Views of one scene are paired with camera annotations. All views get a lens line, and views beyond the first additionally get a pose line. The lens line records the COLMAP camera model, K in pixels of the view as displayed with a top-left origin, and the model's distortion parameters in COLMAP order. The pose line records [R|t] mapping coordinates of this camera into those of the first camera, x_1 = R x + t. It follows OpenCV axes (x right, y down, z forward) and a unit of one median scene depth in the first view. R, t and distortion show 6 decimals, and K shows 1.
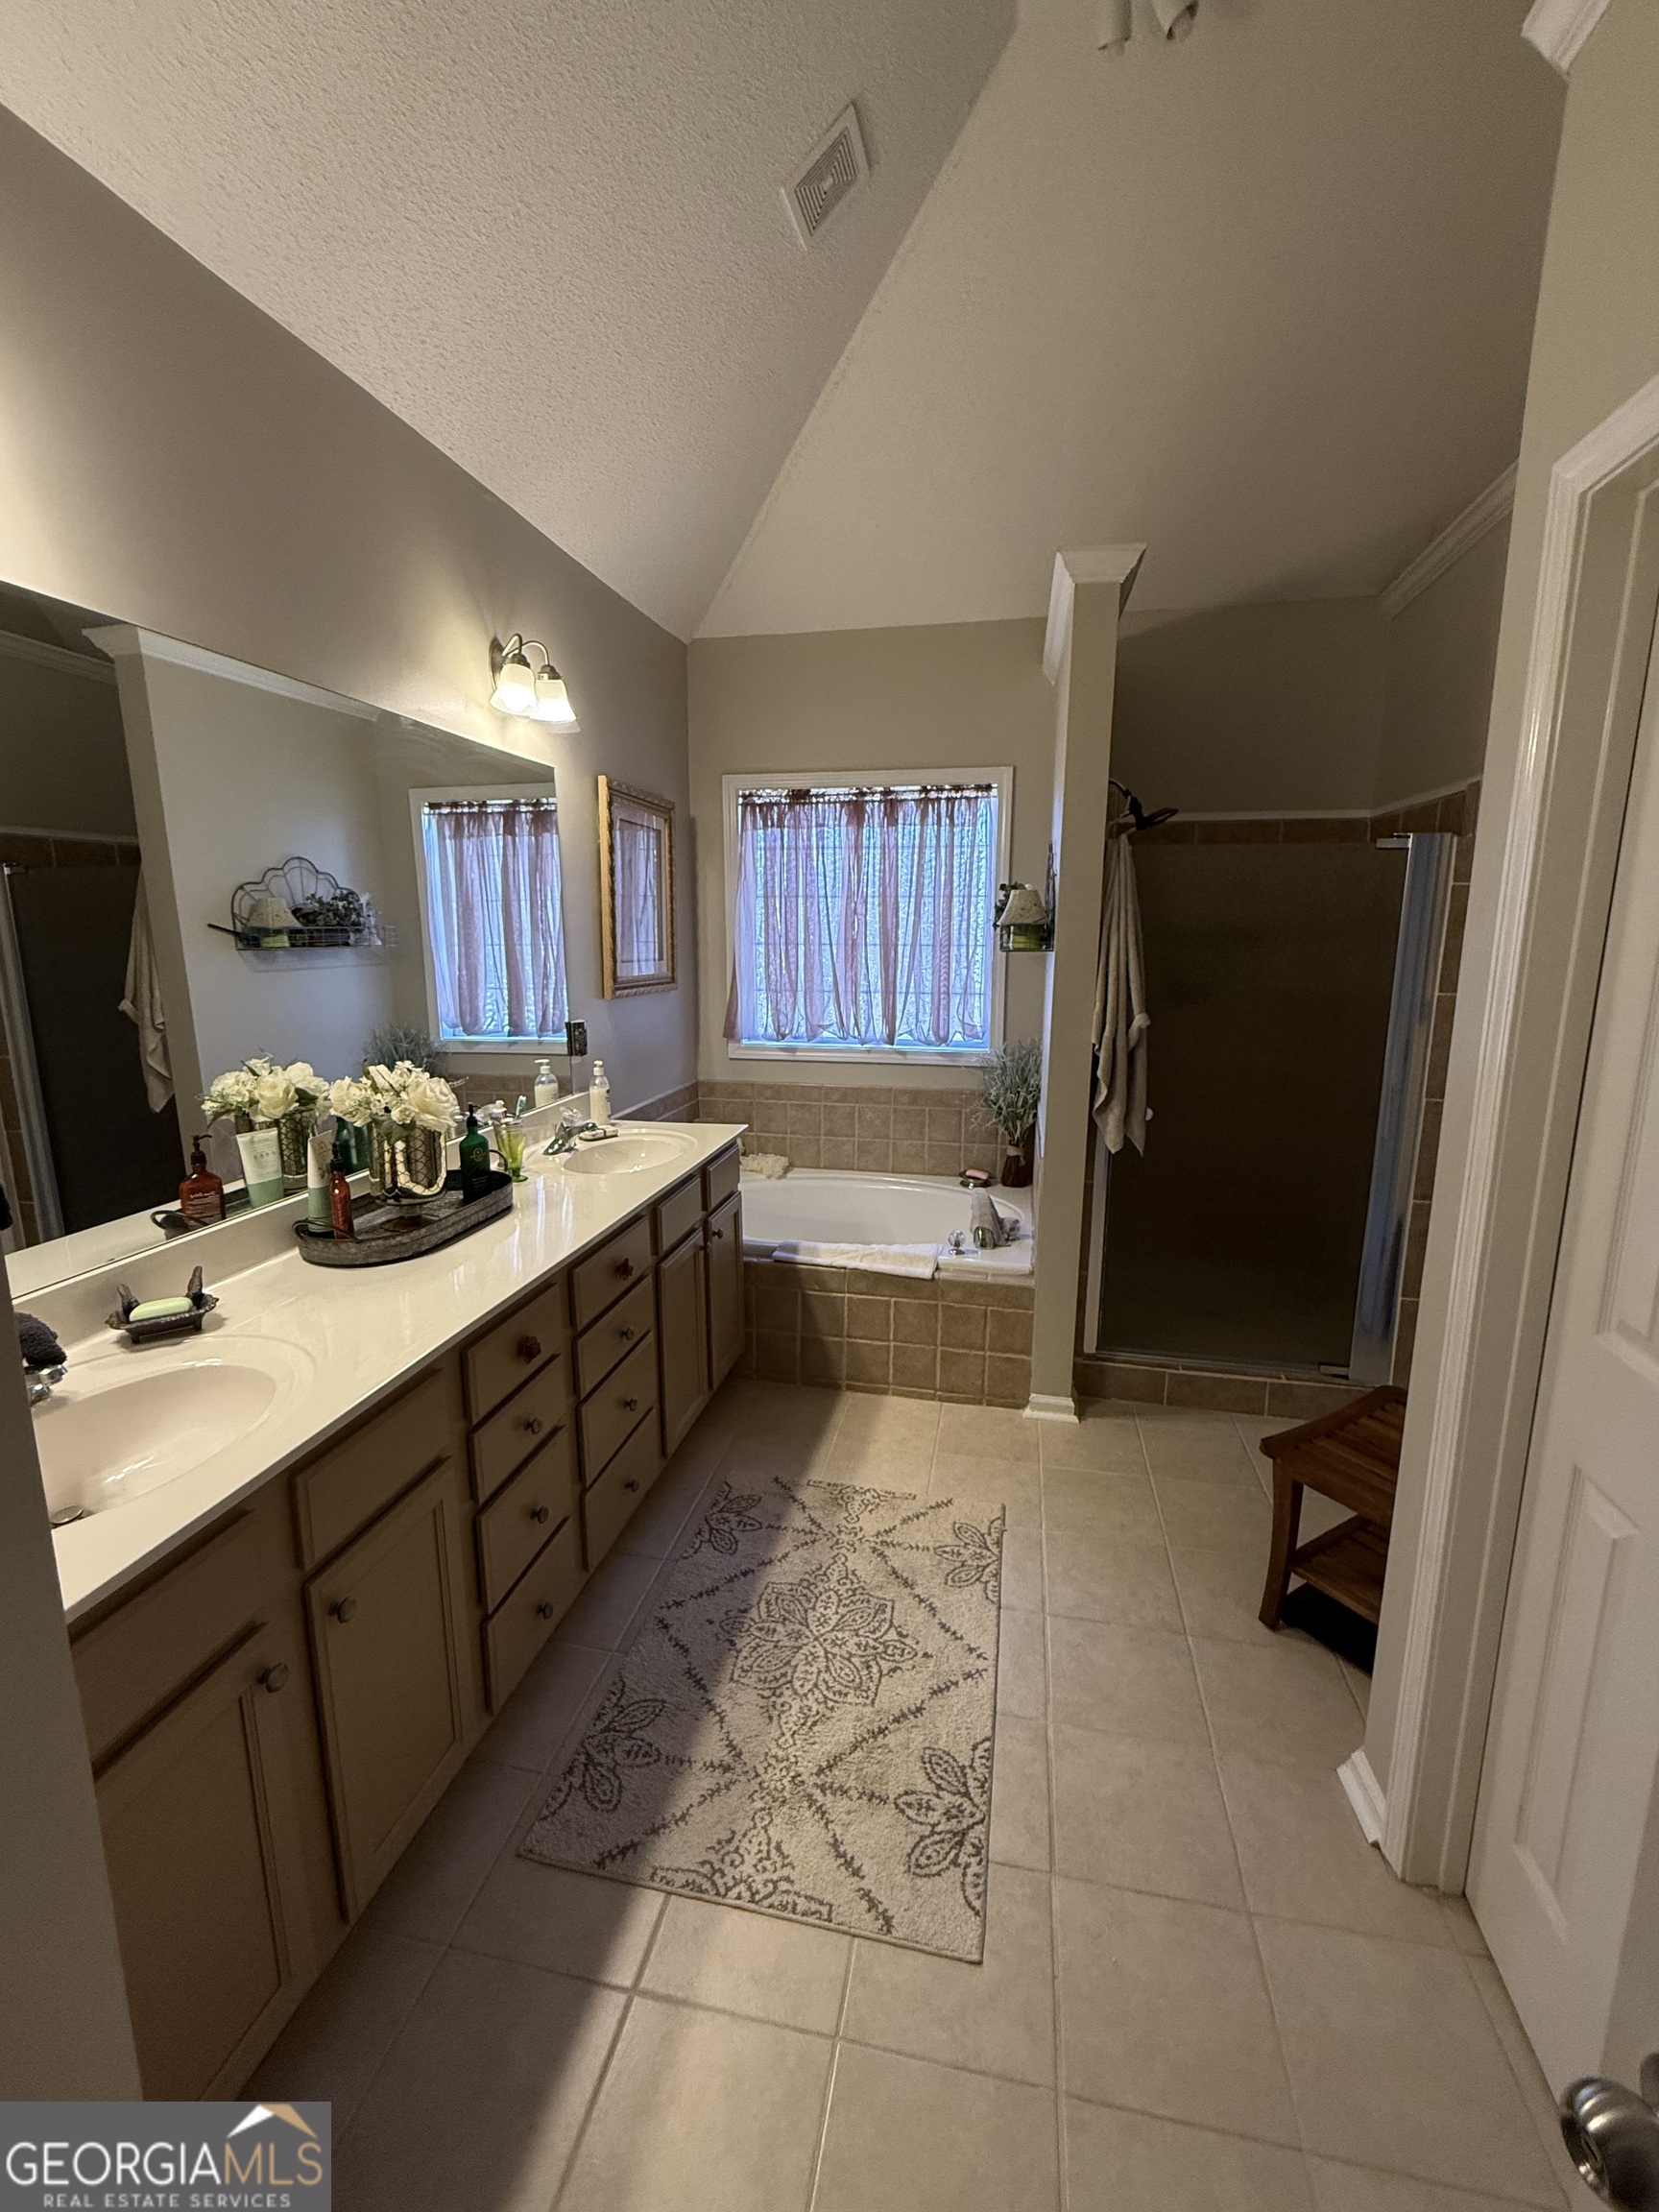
lens RADIAL K [[947.3, 0, 823.3], [0, 947.3, 1109.5], [0, 0, 1]] dist [0.000922, -0.000333]
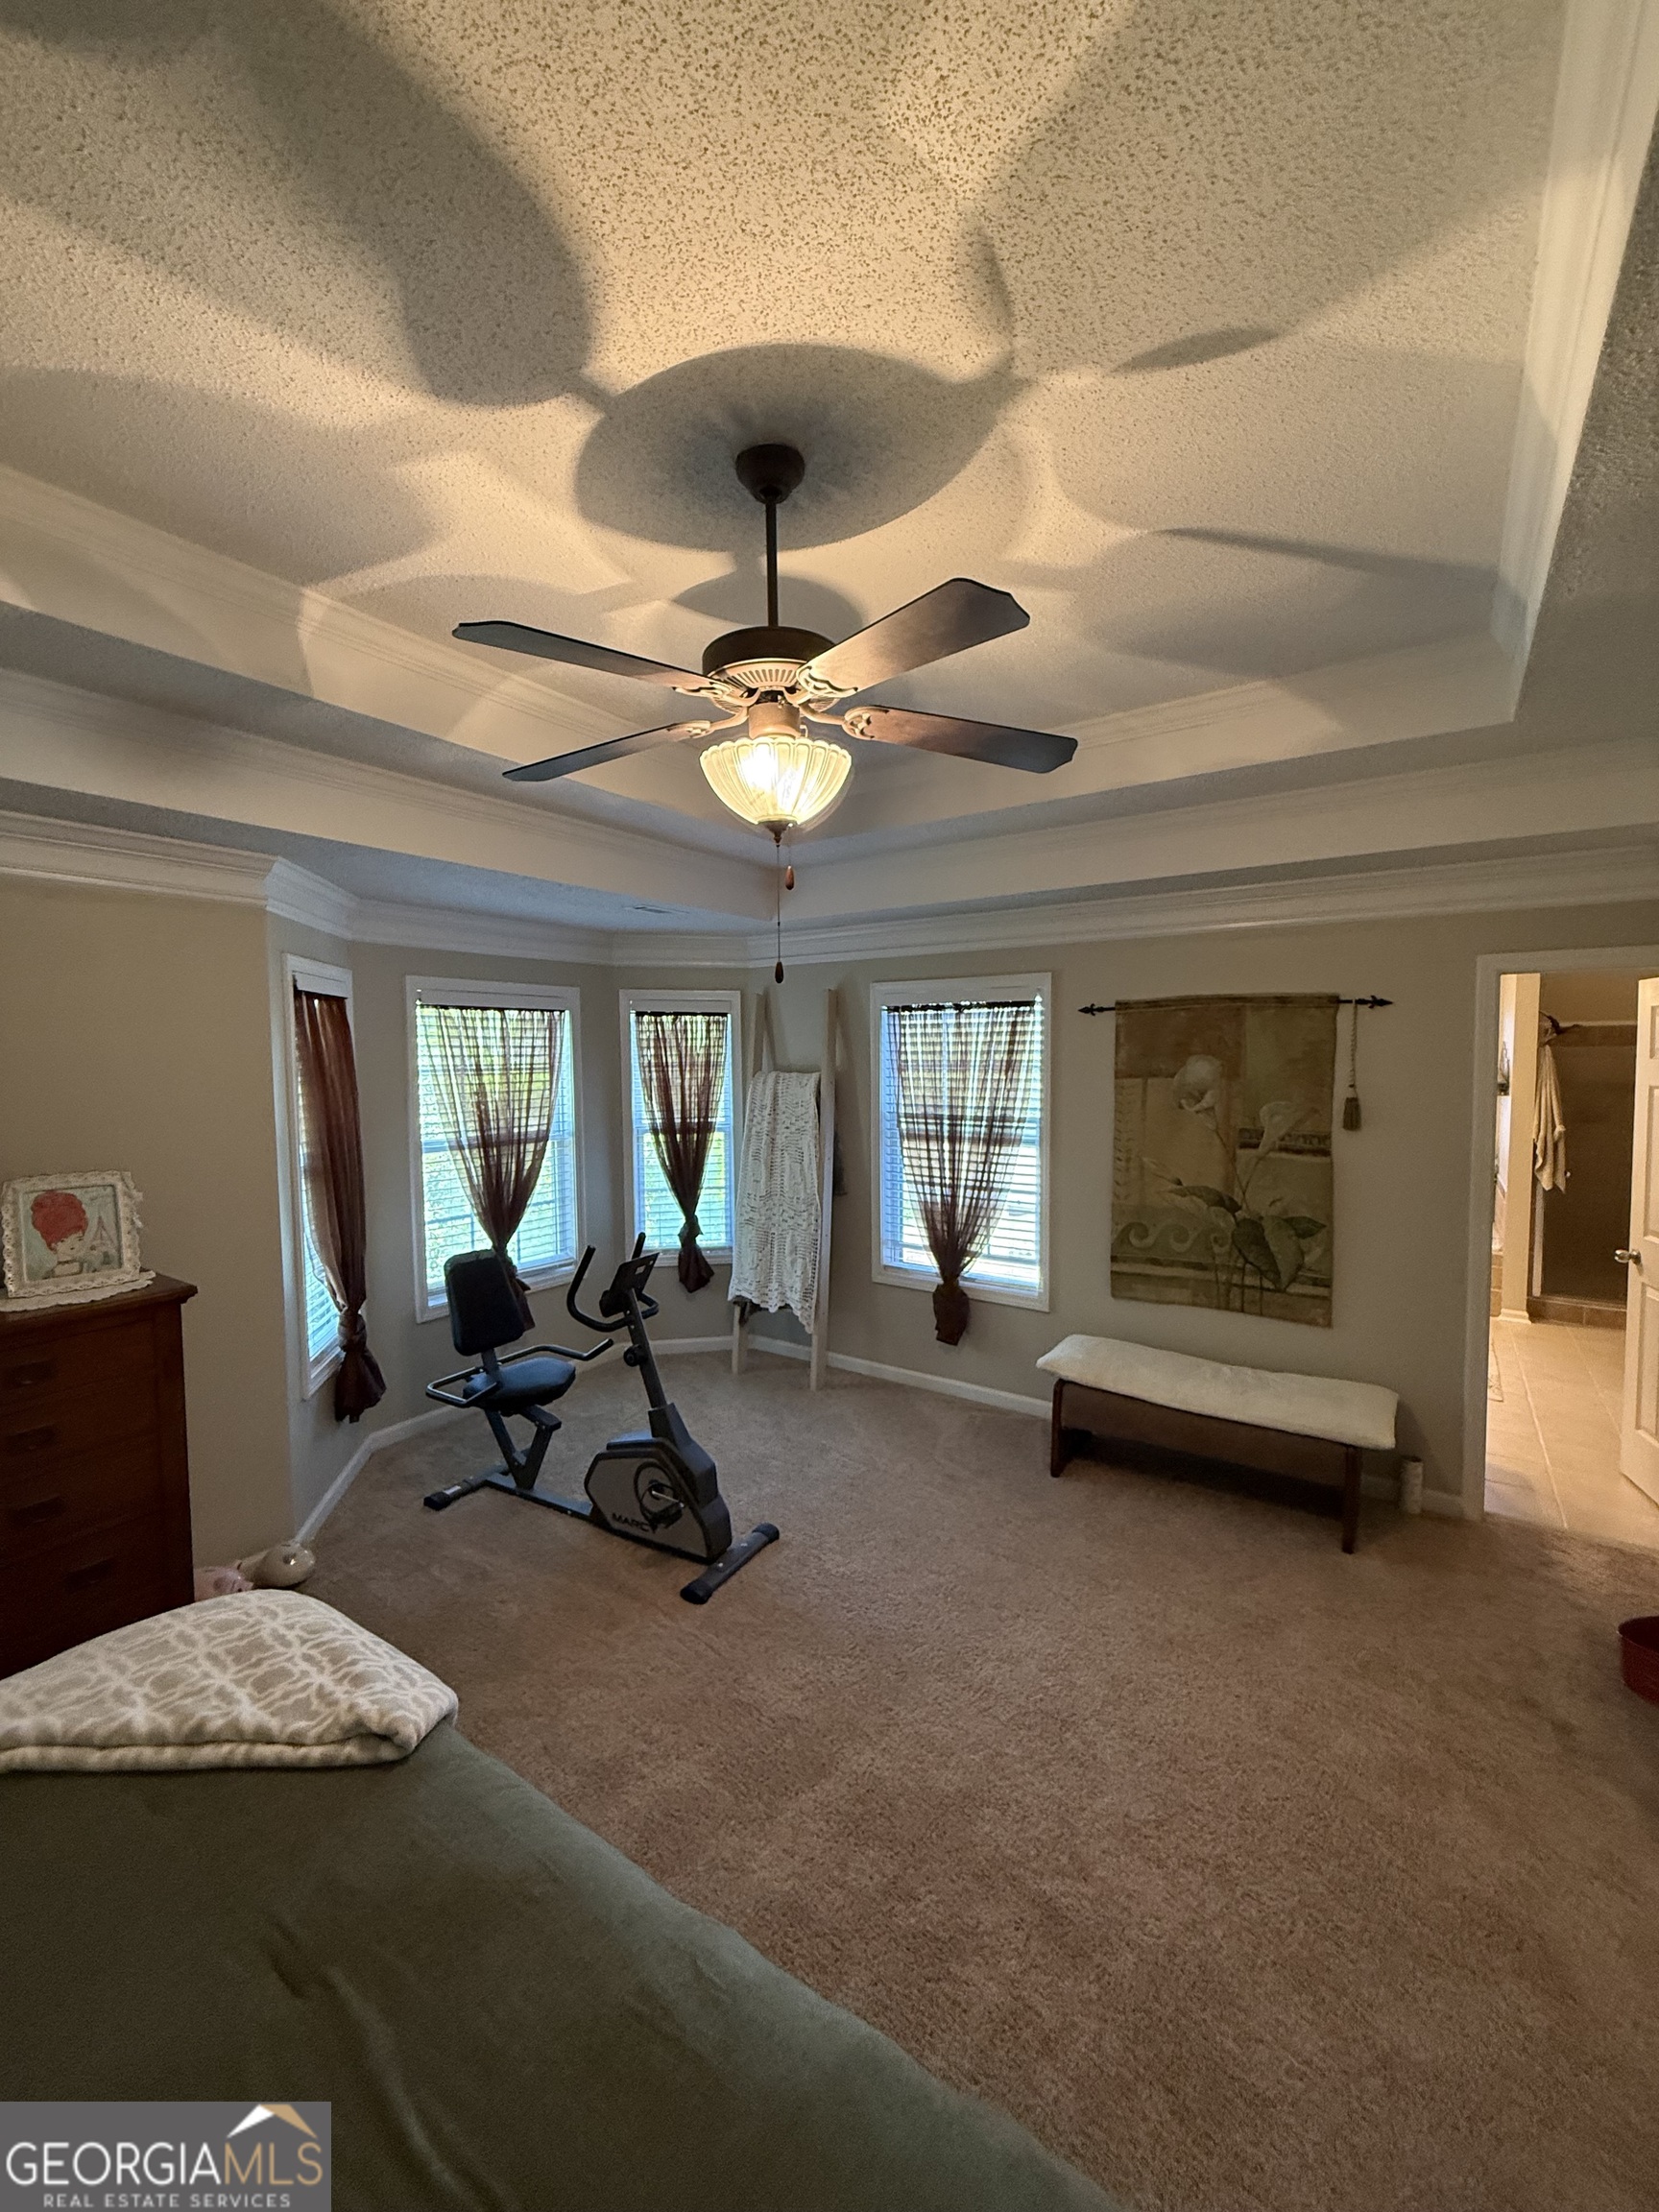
lens RADIAL K [[884.2, 0, 833.6], [0, 884.2, 1109.7], [0, 0, 1]] dist [-0.000183, 0.000041]
pose [[0.926142, 0.015372, -0.376861, -0.449589], [-0.068403, 0.989446, -0.127743, 0.238759], [0.370920, 0.144087, 0.917419, -1.499747]]
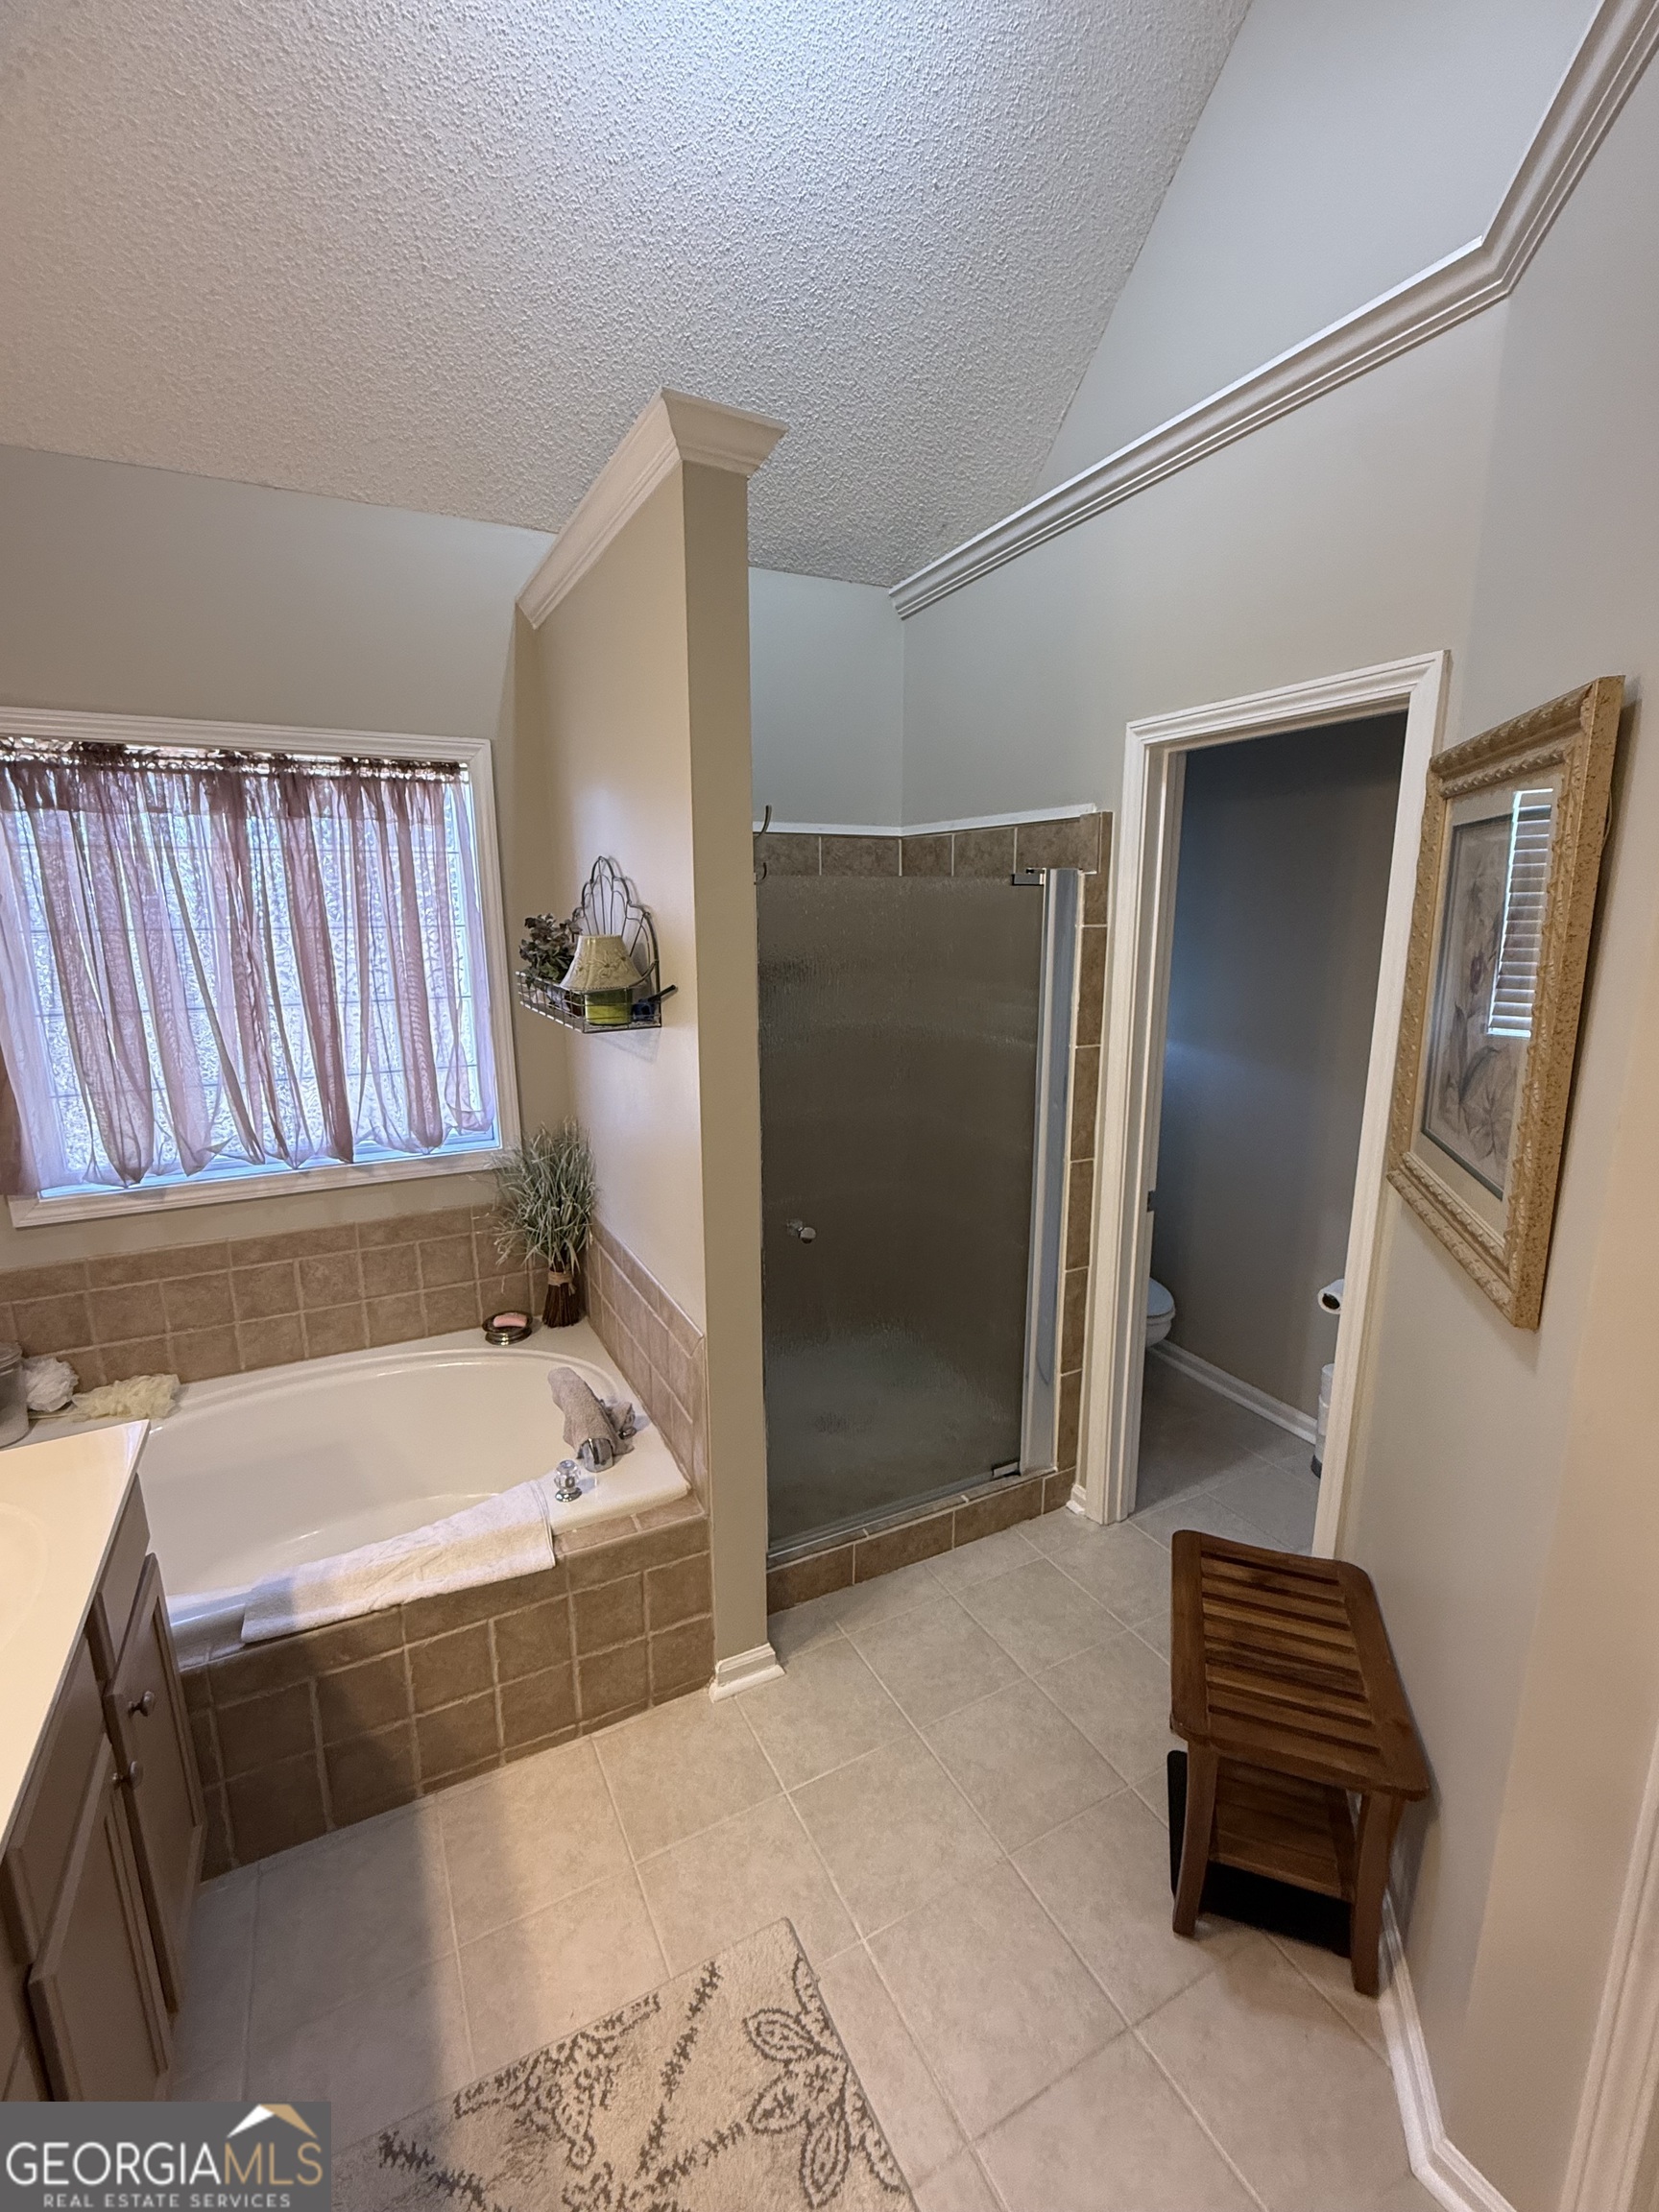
lens RADIAL K [[947.3, 0, 823.6], [0, 947.3, 1108.5], [0, 0, 1]] dist [0.000922, -0.000333]
pose [[0.776469, -0.139800, 0.614453, -0.089752], [0.128372, 0.989725, 0.062962, -0.135504], [-0.616942, 0.029990, 0.786437, 0.392153]]
